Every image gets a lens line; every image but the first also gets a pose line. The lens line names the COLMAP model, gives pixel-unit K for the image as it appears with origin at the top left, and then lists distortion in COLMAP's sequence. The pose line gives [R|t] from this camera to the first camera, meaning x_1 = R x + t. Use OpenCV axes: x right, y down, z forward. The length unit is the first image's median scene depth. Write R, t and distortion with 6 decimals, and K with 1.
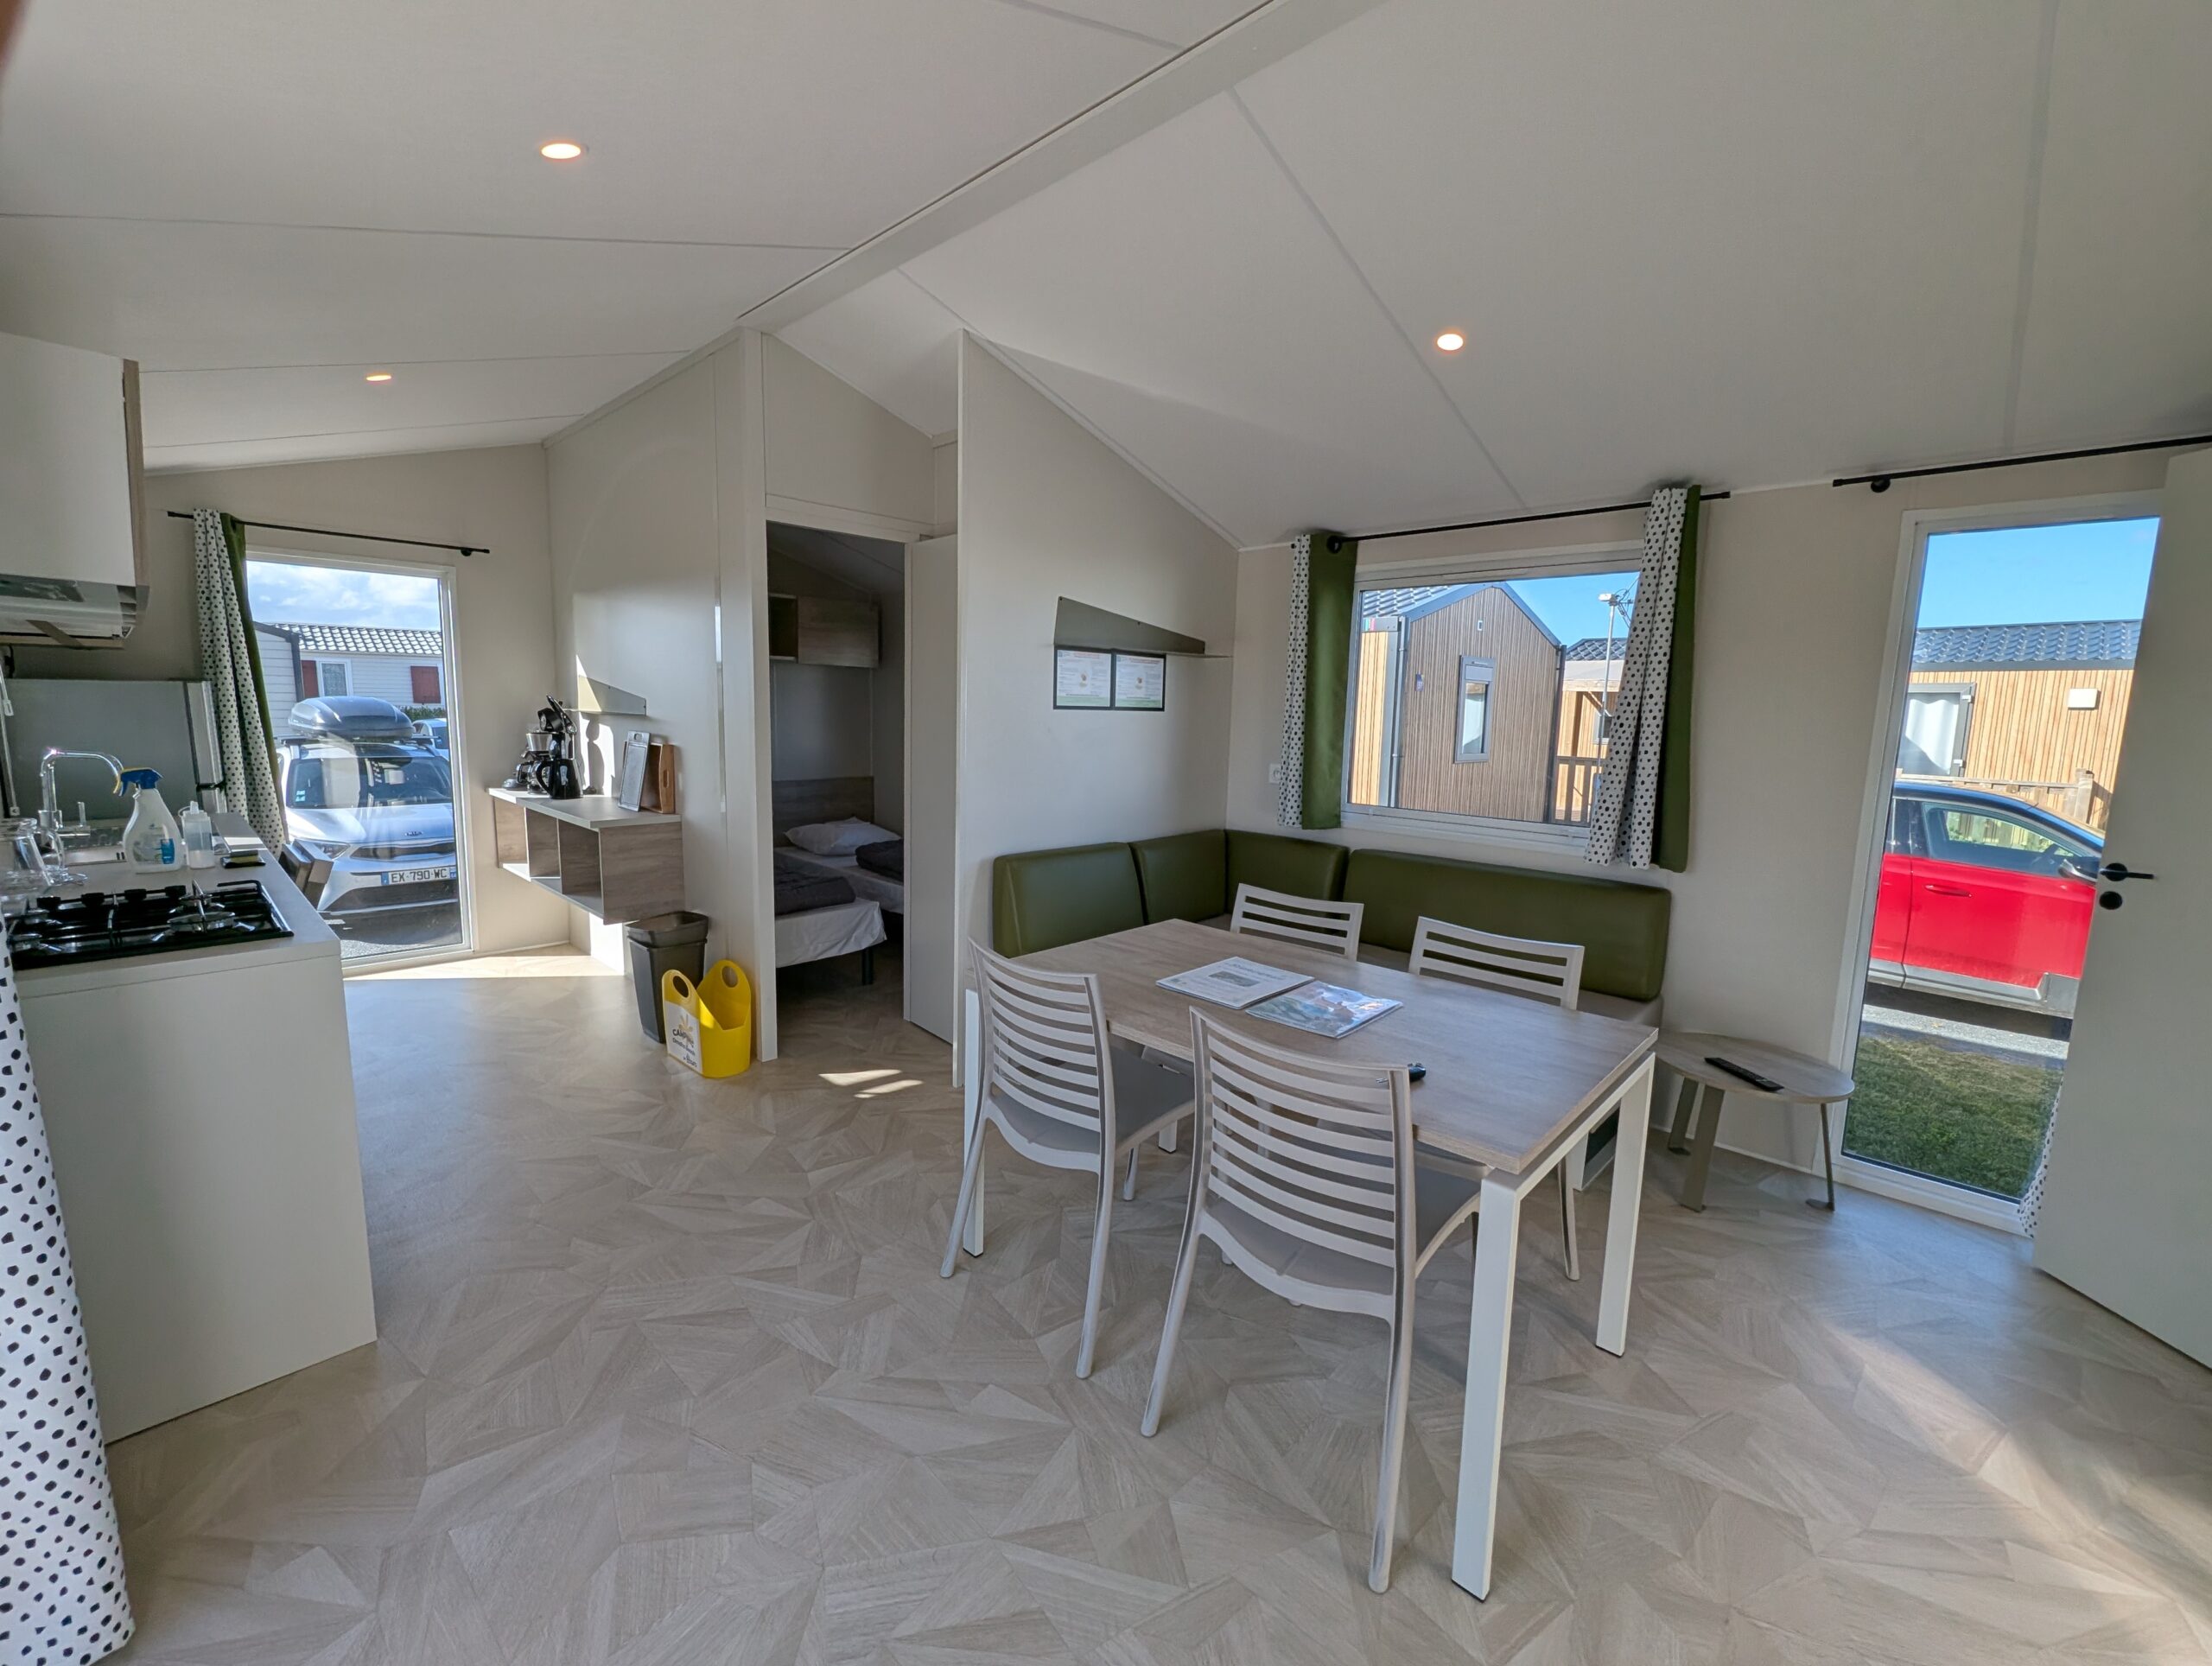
lens RADIAL K [[916.1, 0, 1111.7], [0, 916.1, 822.3], [0, 0, 1]] dist [-0.000426, -0.000369]
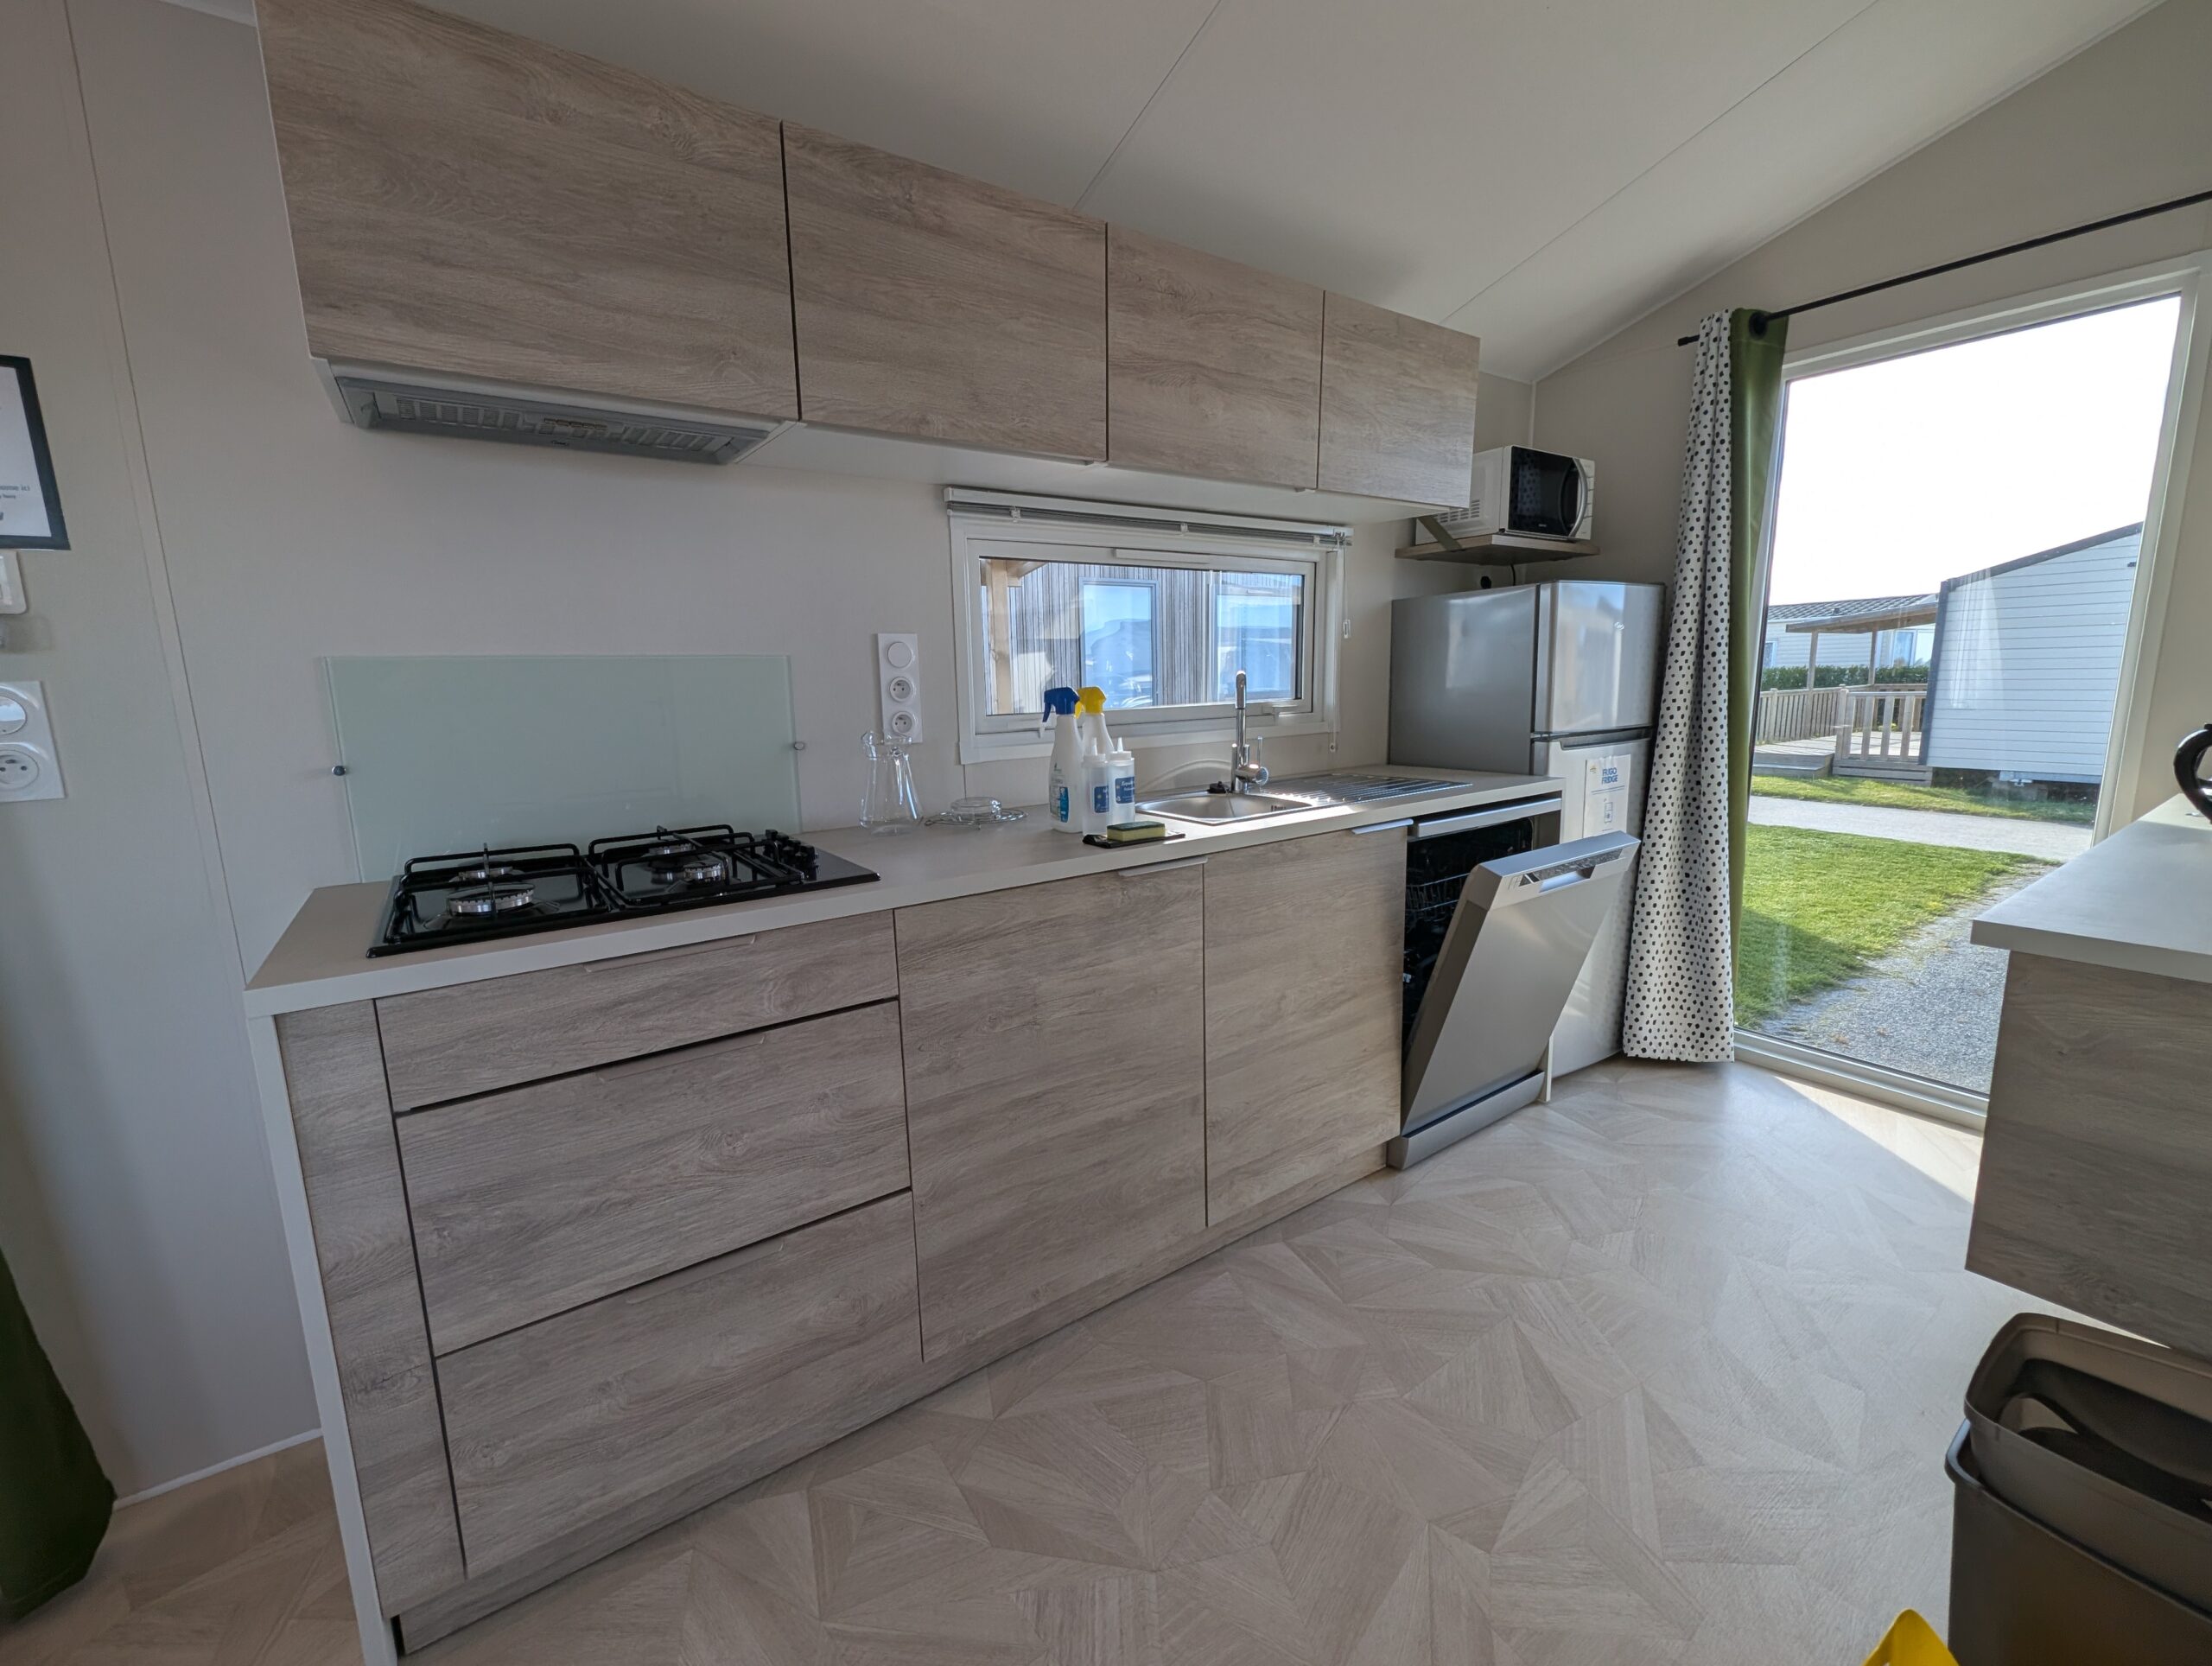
lens RADIAL K [[916.1, 0, 1105.4], [0, 916.1, 835.0], [0, 0, 1]] dist [-0.000426, -0.000369]
pose [[-0.197327, 0.145426, -0.969491, -0.215112], [-0.108350, 0.979642, 0.169002, -0.042284], [0.974332, 0.138393, -0.177553, 0.715405]]
